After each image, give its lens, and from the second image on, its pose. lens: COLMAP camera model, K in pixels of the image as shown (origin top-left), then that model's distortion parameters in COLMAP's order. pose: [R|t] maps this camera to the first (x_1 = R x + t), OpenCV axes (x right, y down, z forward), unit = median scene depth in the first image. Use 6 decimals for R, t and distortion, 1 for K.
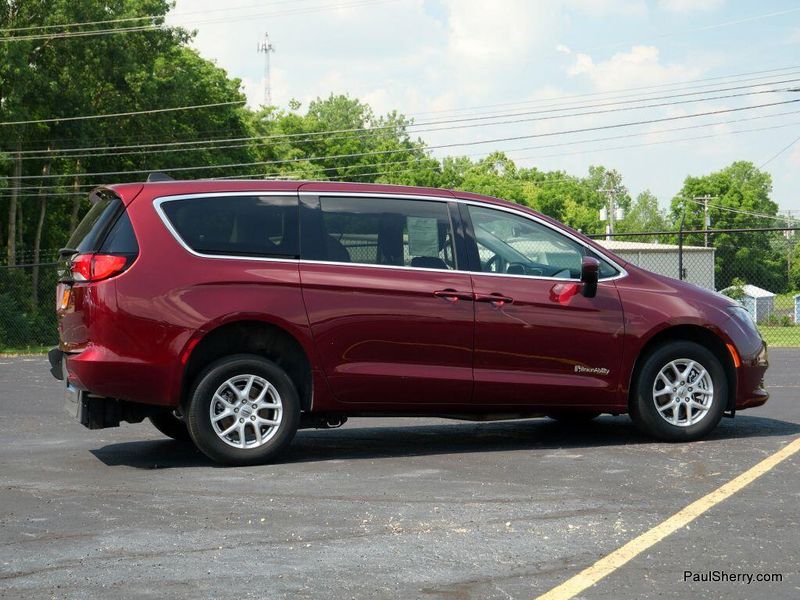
lens RADIAL K [[1547.5, 0, 400.1], [0, 1547.5, 300.5], [0, 0, 1]] dist [0.029818, 0.046814]
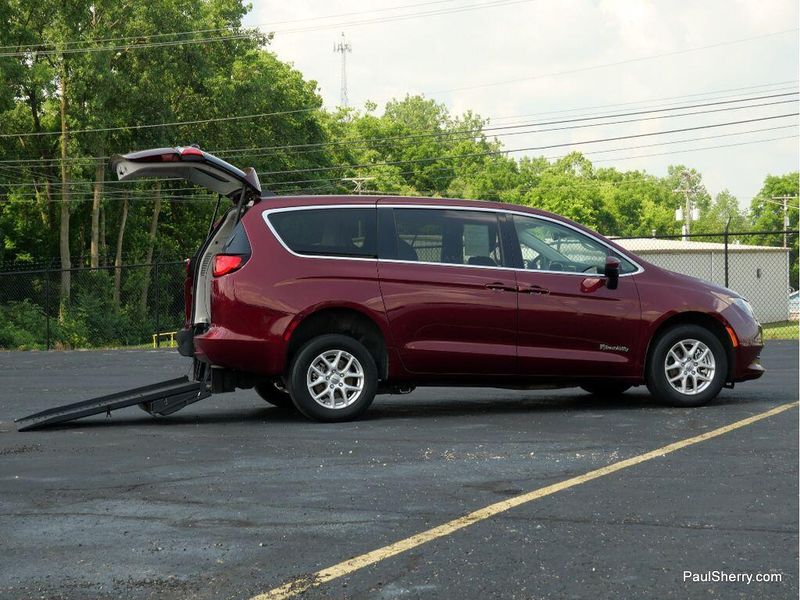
lens RADIAL K [[1547.5, 0, 400.1], [0, 1547.5, 300.5], [0, 0, 1]] dist [0.029818, 0.046814]
pose [[0.998792, -0.000982, -0.049137, 0.014123], [0.000949, 0.999999, -0.000689, 0.007588], [0.049138, 0.000641, 0.998792, -0.236129]]
